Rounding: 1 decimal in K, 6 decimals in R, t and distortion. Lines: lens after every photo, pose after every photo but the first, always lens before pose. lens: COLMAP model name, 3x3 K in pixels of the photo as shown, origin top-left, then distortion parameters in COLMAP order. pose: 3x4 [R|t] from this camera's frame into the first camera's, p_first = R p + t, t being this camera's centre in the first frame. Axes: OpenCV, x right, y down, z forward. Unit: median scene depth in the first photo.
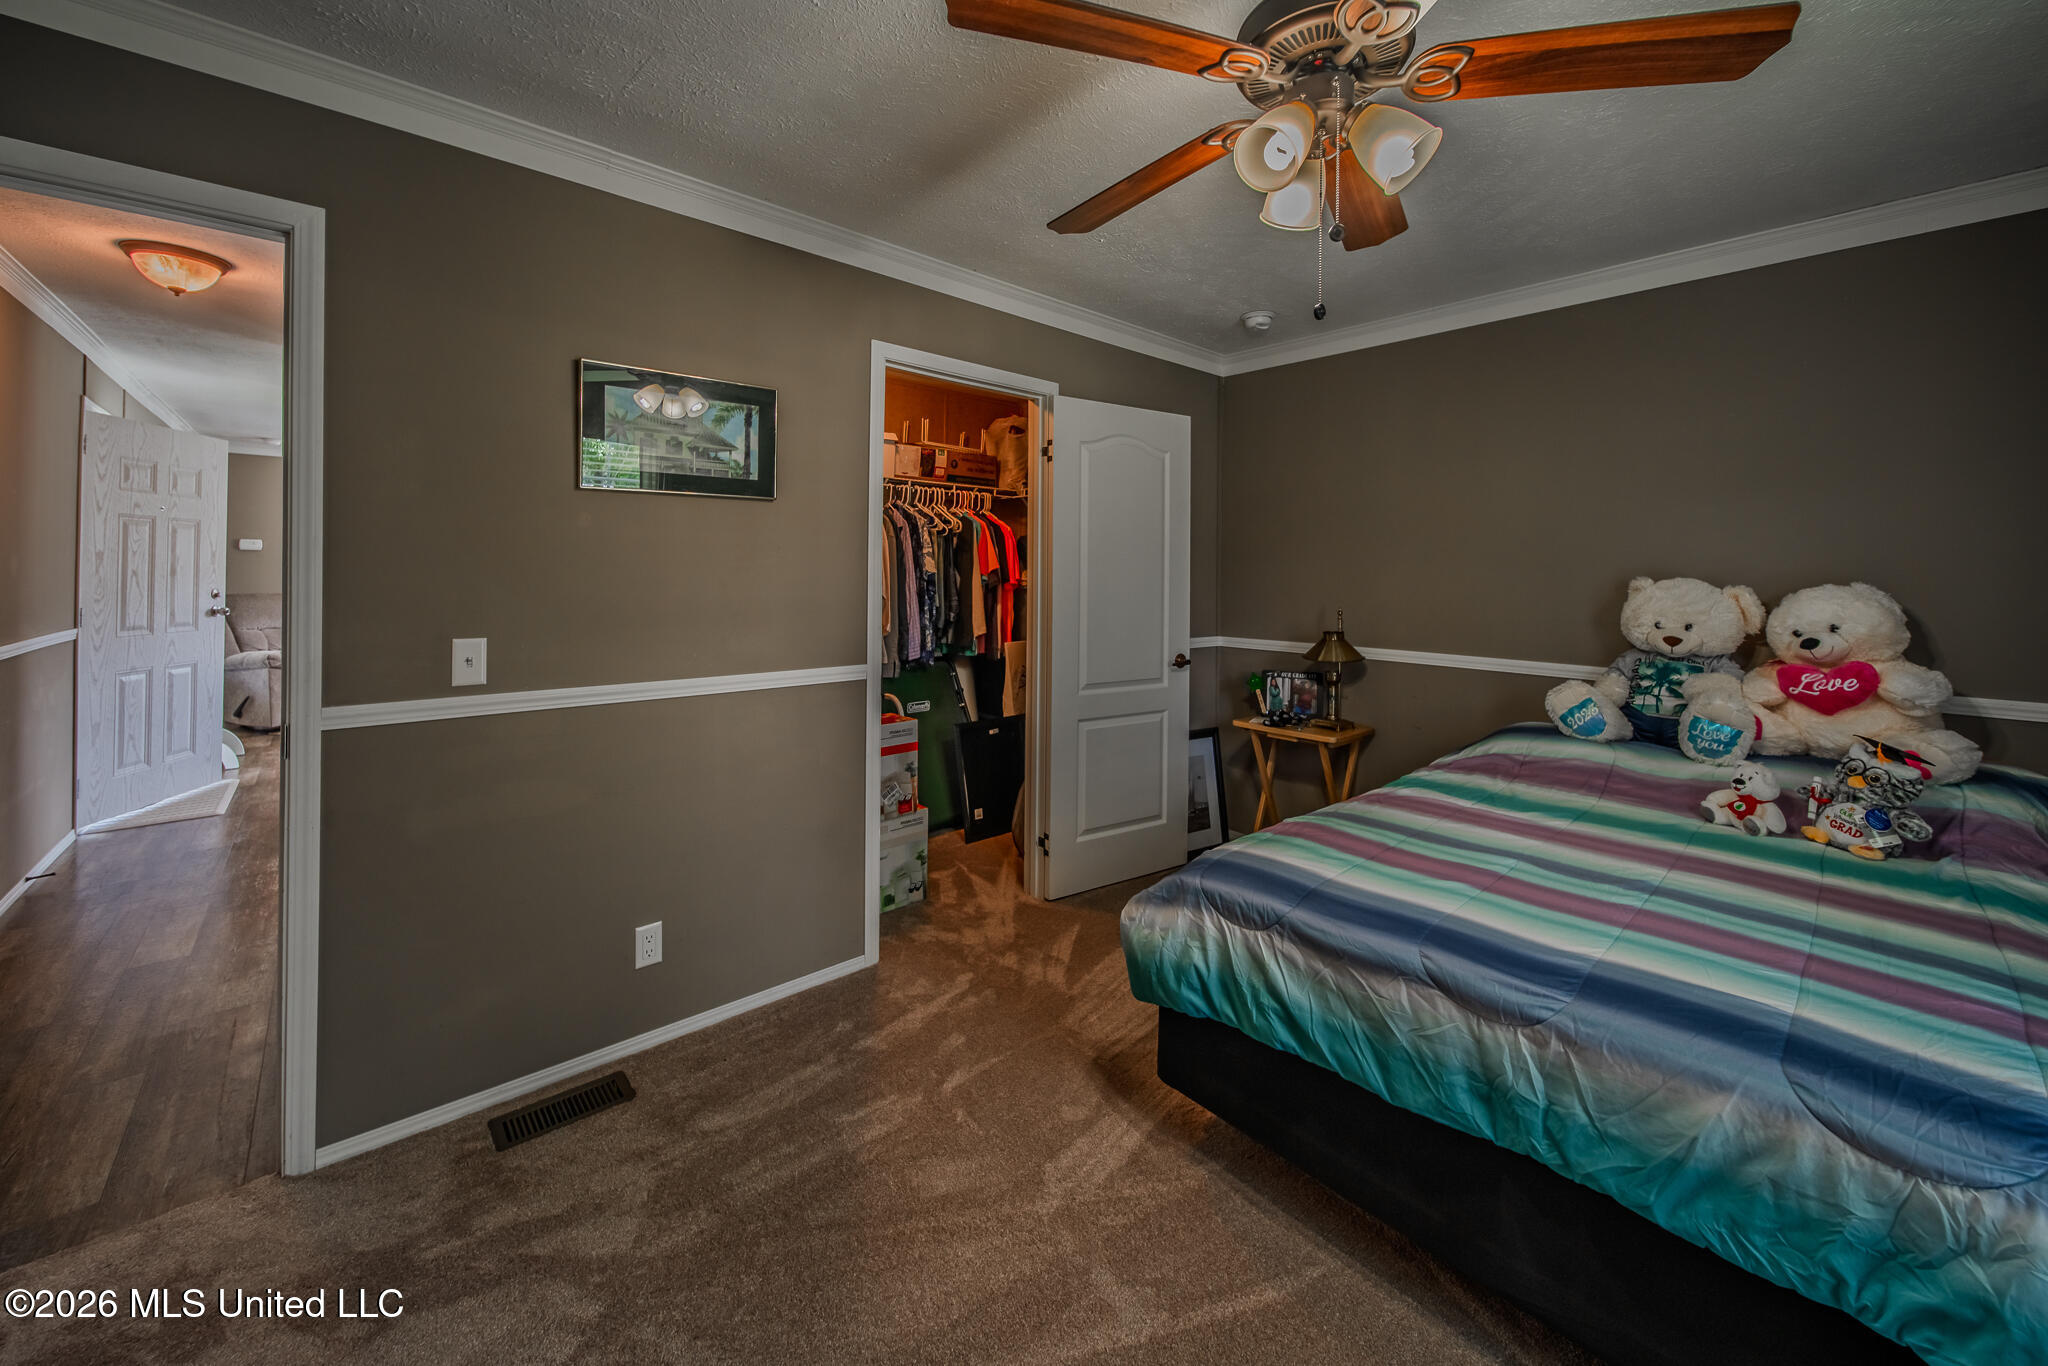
lens RADIAL K [[769.7, 0, 1002.6], [0, 769.7, 587.3], [0, 0, 1]] dist [-0.002107, -0.000134]
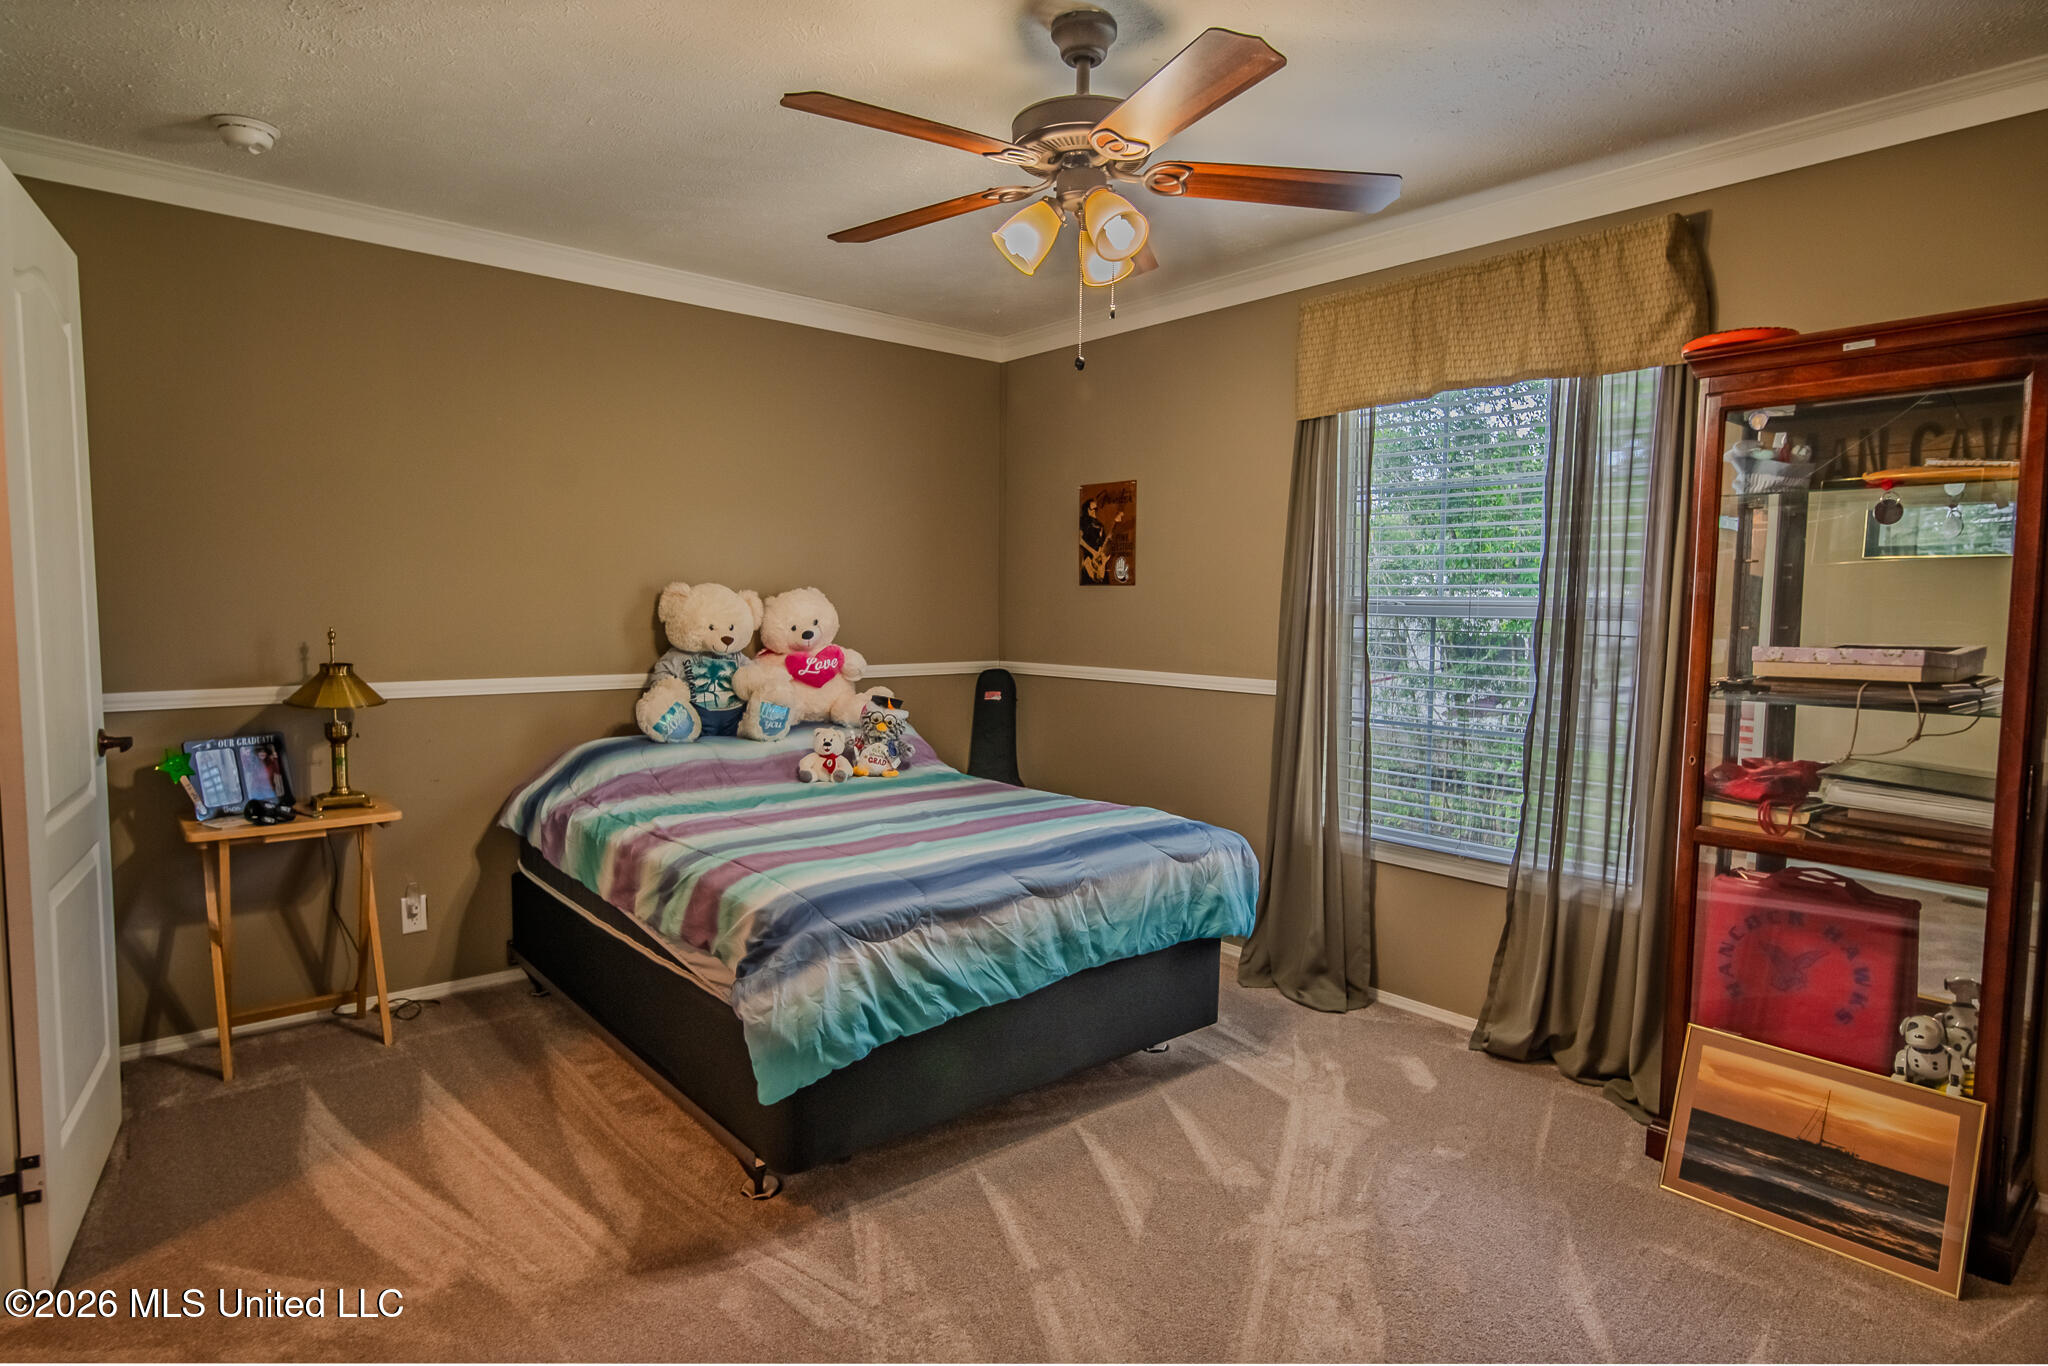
lens RADIAL K [[1100.0, 0, 1013.4], [0, 1100.0, 705.3], [0, 0, 1]] dist [0.004506, 0.000577]
pose [[0.024975, -0.107369, 0.993905, -0.913278], [0.011249, 0.994183, 0.107117, -0.003417], [-0.999625, 0.008505, 0.026037, 0.699810]]
